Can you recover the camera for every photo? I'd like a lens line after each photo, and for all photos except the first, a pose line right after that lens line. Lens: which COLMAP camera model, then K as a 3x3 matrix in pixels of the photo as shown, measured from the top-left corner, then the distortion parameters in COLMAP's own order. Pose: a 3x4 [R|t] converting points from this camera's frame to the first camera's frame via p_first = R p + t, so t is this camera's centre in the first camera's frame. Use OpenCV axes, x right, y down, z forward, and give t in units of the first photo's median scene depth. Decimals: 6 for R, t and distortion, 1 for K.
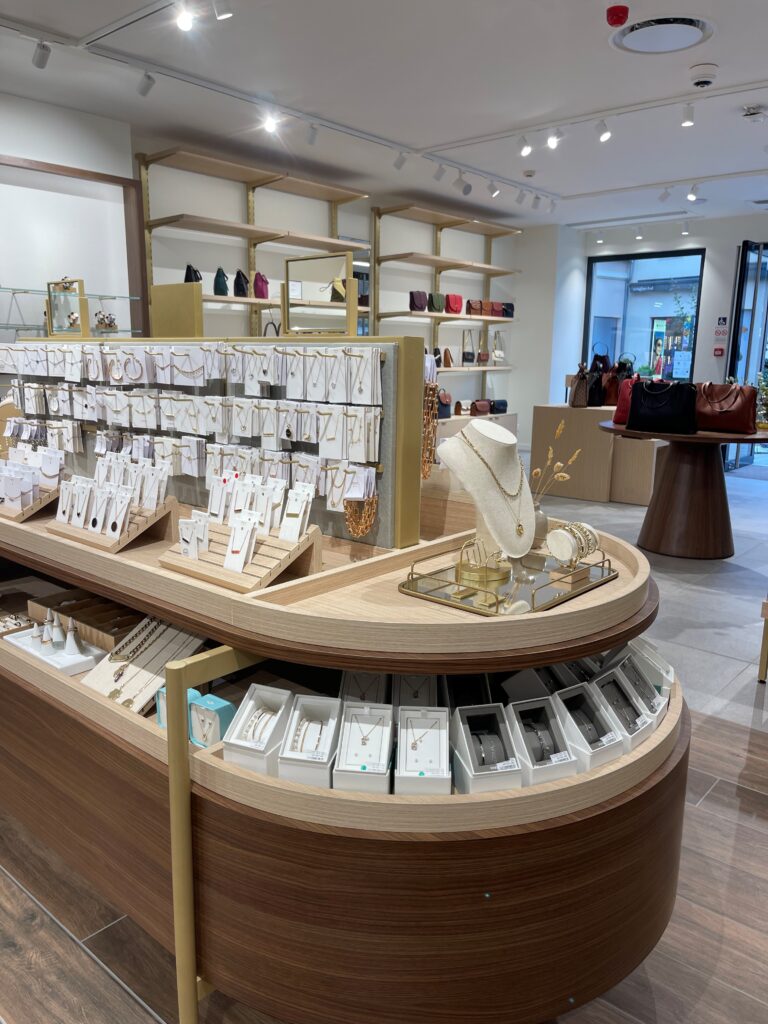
lens RADIAL K [[786.1, 0, 381.7], [0, 786.1, 504.9], [0, 0, 1]] dist [-0.000258, -0.005578]
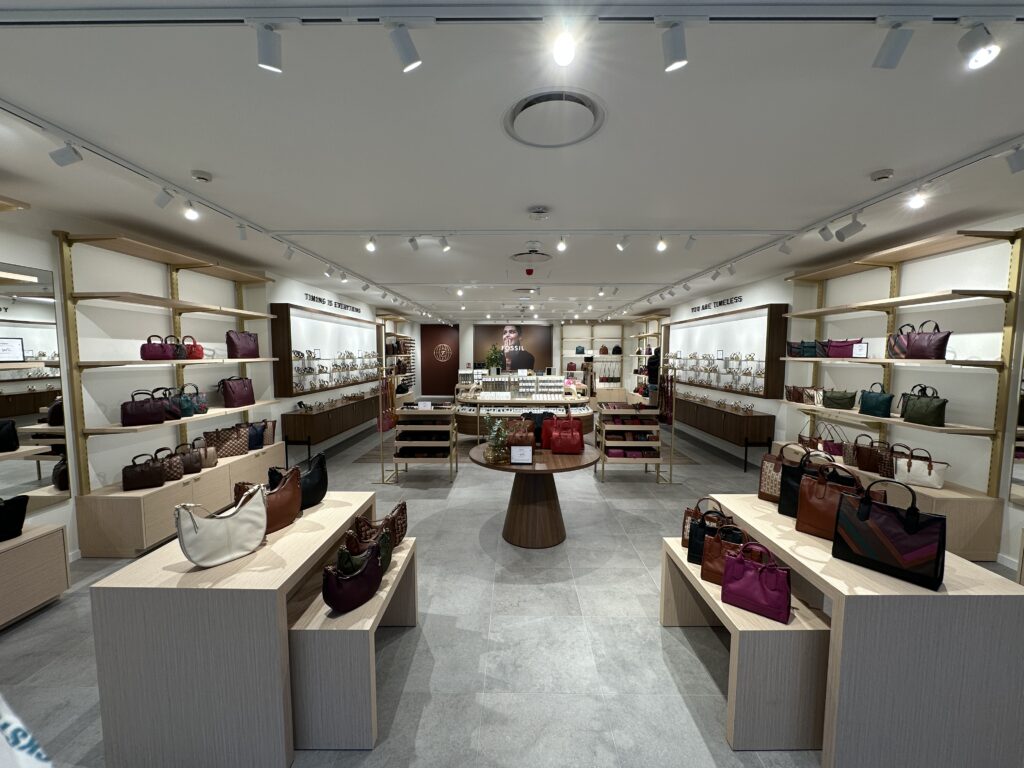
lens RADIAL K [[412.5, 0, 510.8], [0, 412.5, 383.5], [0, 0, 1]] dist [-0.001018, -0.000637]
pose [[0.762167, -0.063968, 0.644212, -1.025868], [0.133179, 0.989315, -0.059329, 0.028198], [-0.633533, 0.131014, 0.762542, -0.671834]]
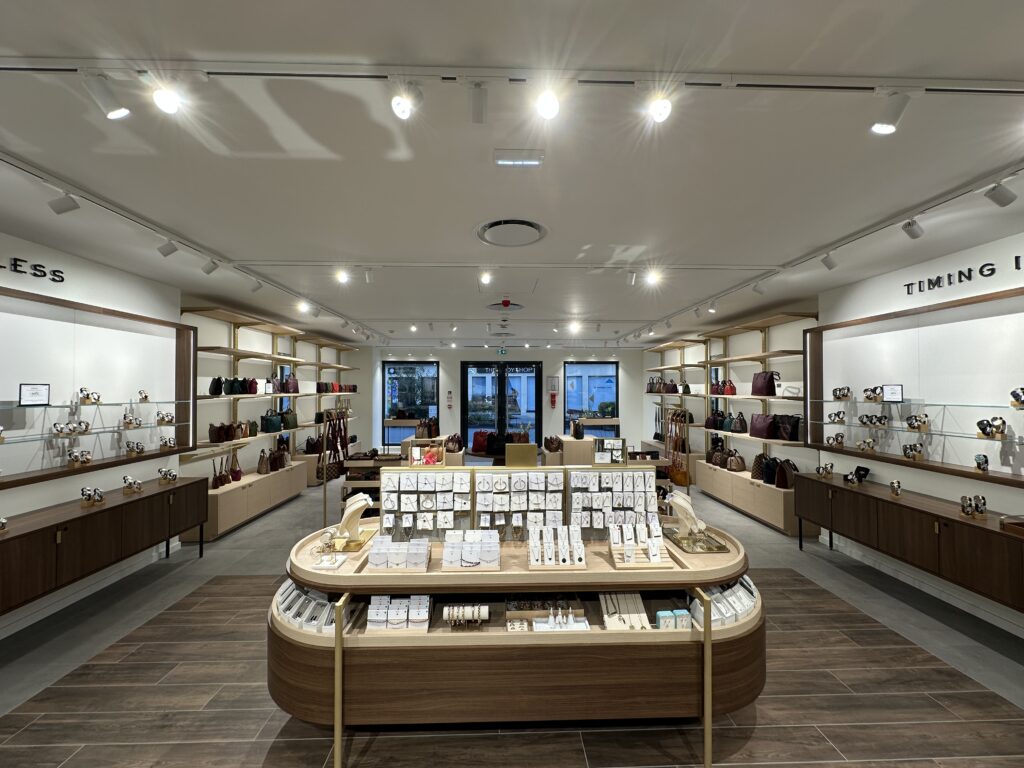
lens RADIAL K [[412.5, 0, 512.4], [0, 412.5, 385.4], [0, 0, 1]] dist [-0.001018, -0.000637]
pose [[0.736379, -0.006659, 0.676536, -0.382760], [0.140467, 0.979668, -0.143249, -0.097157], [-0.661827, 0.200517, 0.722342, 0.037152]]
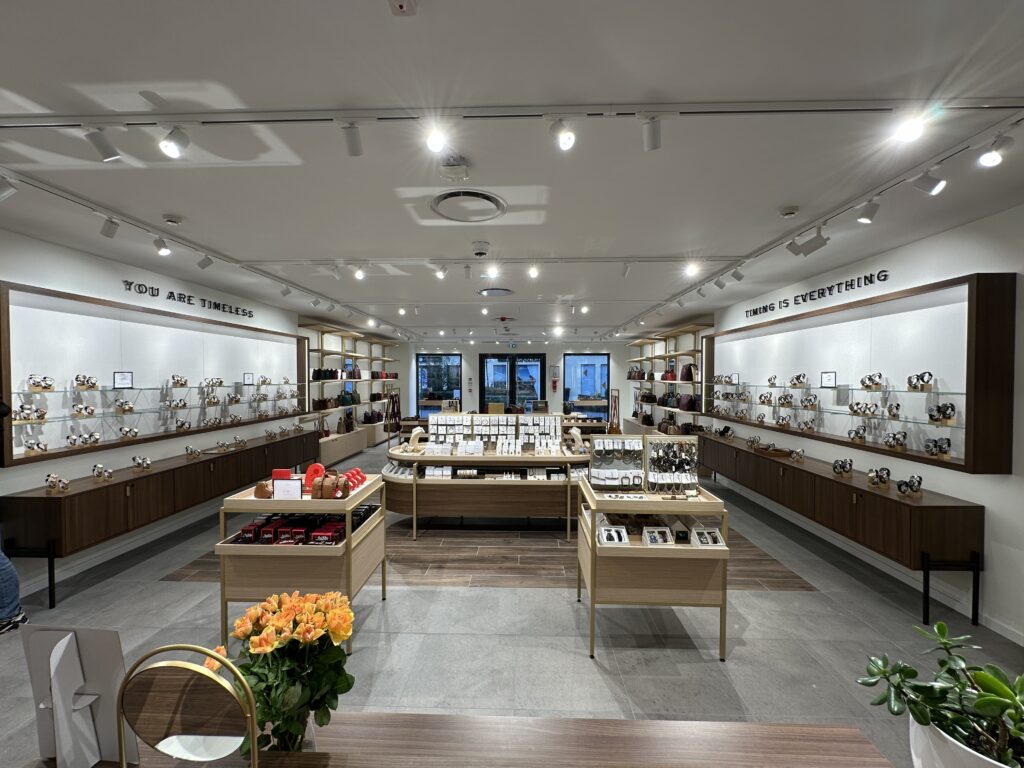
lens RADIAL K [[412.5, 0, 514.3], [0, 412.5, 385.8], [0, 0, 1]] dist [-0.001018, -0.000637]
pose [[0.773519, -0.026685, 0.633211, -0.605130], [0.131827, 0.984035, -0.119567, -0.025588], [-0.619911, 0.175961, 0.764688, -0.338282]]
